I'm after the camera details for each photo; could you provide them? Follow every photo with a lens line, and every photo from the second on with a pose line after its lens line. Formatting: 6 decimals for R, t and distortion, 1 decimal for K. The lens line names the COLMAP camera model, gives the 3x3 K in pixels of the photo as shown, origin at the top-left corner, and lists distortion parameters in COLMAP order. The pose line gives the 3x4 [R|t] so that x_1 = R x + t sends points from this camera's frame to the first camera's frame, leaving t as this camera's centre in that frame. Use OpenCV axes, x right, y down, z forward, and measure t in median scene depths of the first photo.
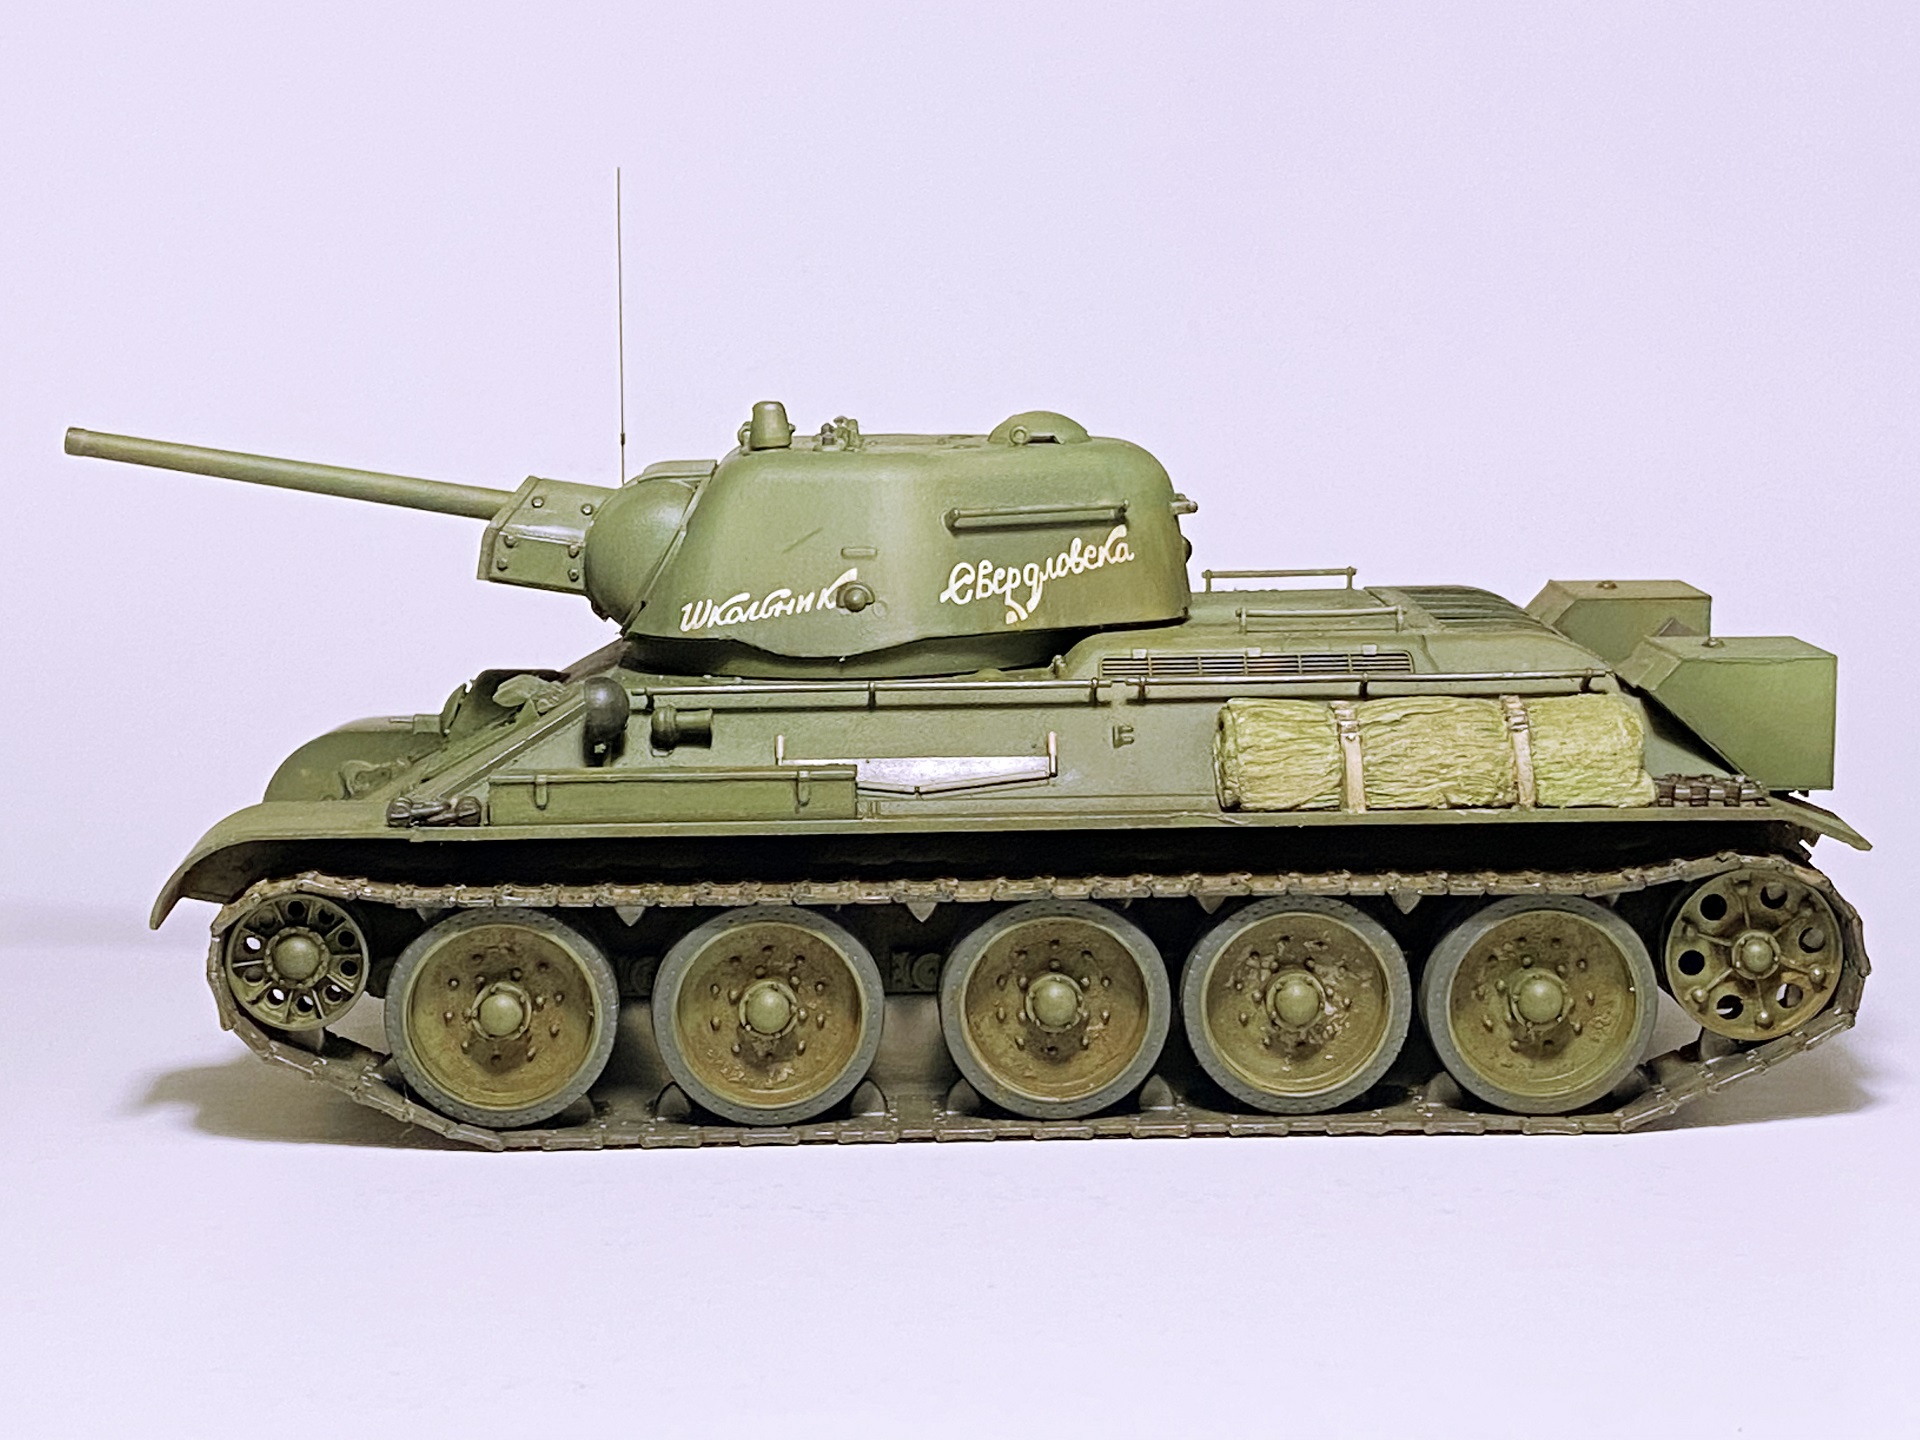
lens RADIAL K [[3661.1, 0, 960.0], [0, 3661.1, 720.0], [0, 0, 1]] dist [0.146439, -0.177726]
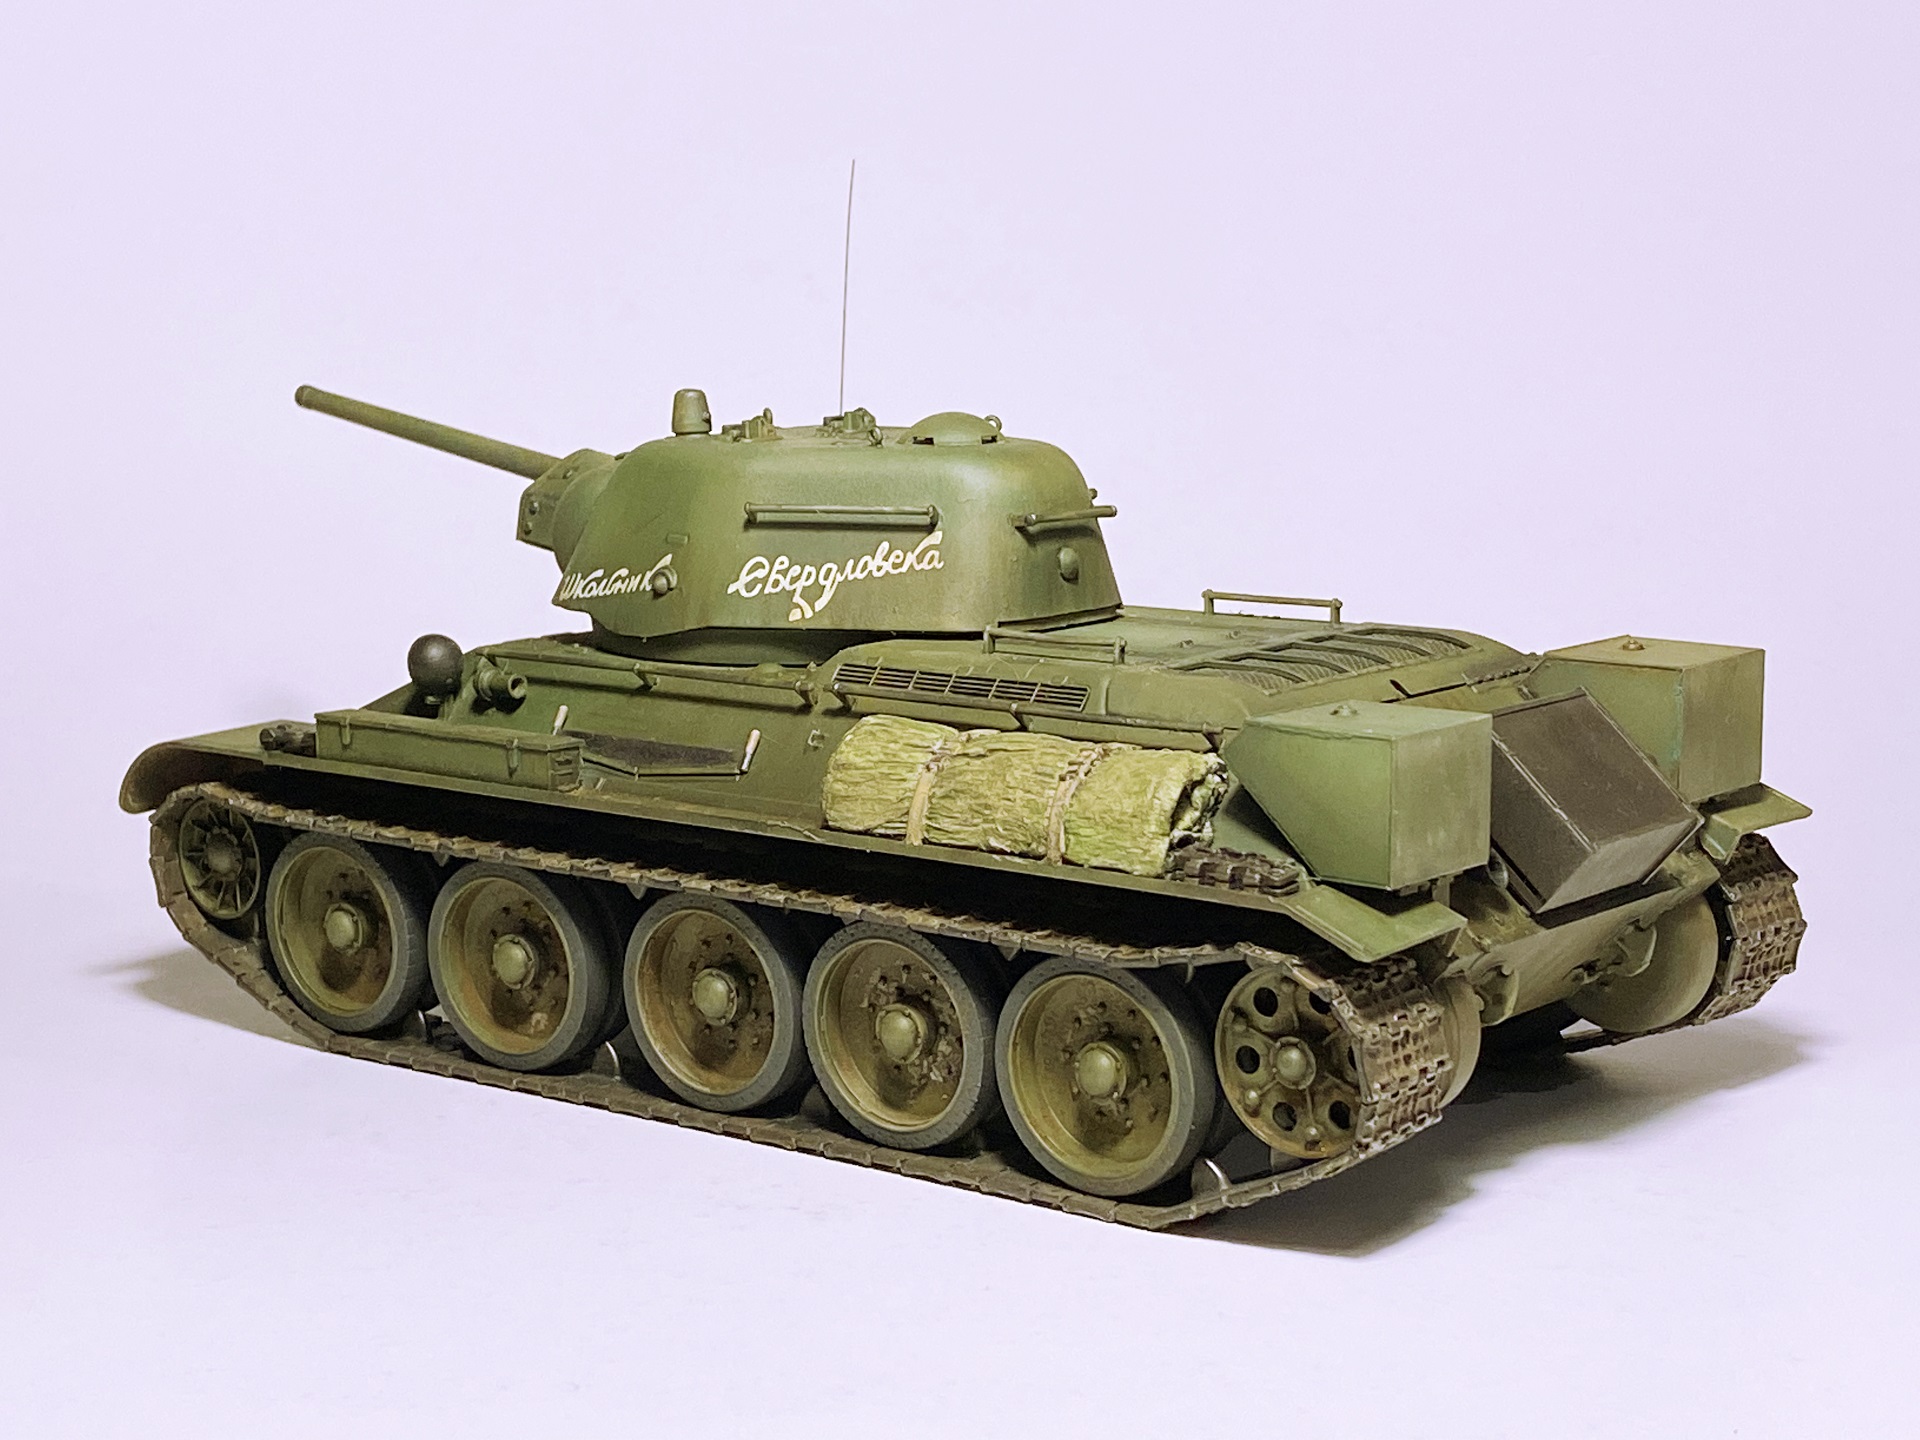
lens RADIAL K [[3661.1, 0, 960.0], [0, 3661.1, 720.0], [0, 0, 1]] dist [0.146439, -0.177726]
pose [[0.758008, 0.104022, -0.643897, 0.715597], [-0.095019, 0.994280, 0.048767, -0.053888], [0.645287, 0.024217, 0.763556, 0.268344]]
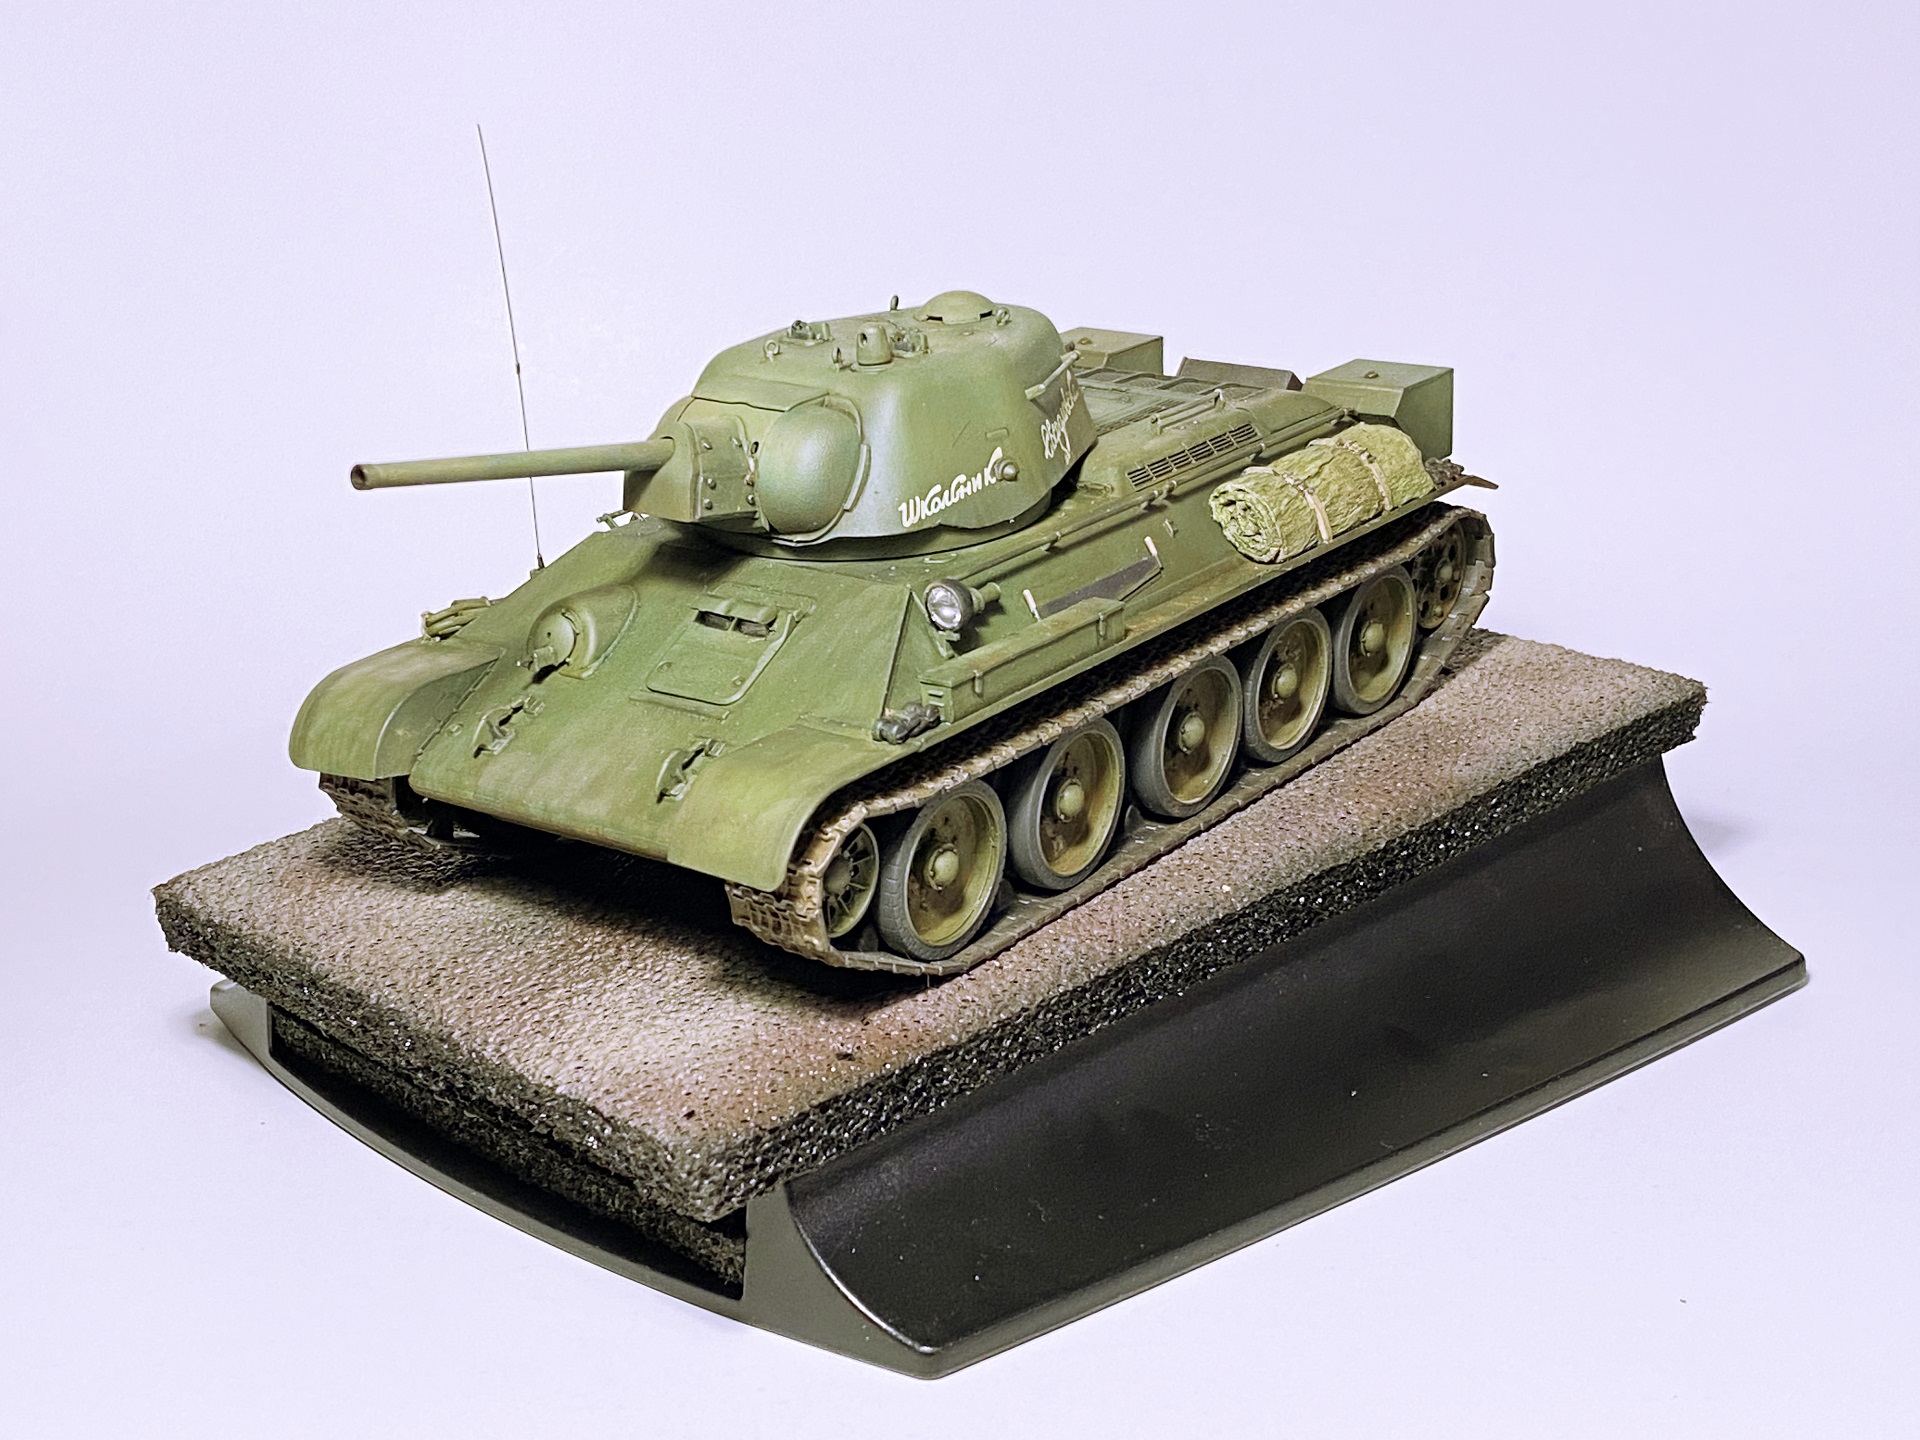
lens RADIAL K [[2873.9, 0, 960.0], [0, 2873.9, 720.0], [0, 0, 1]] dist [0.048224, 0.043609]
pose [[0.632369, -0.278762, 0.722774, -0.786041], [0.150657, 0.959452, 0.238231, -0.190717], [-0.759877, -0.041759, 0.648725, 0.376458]]
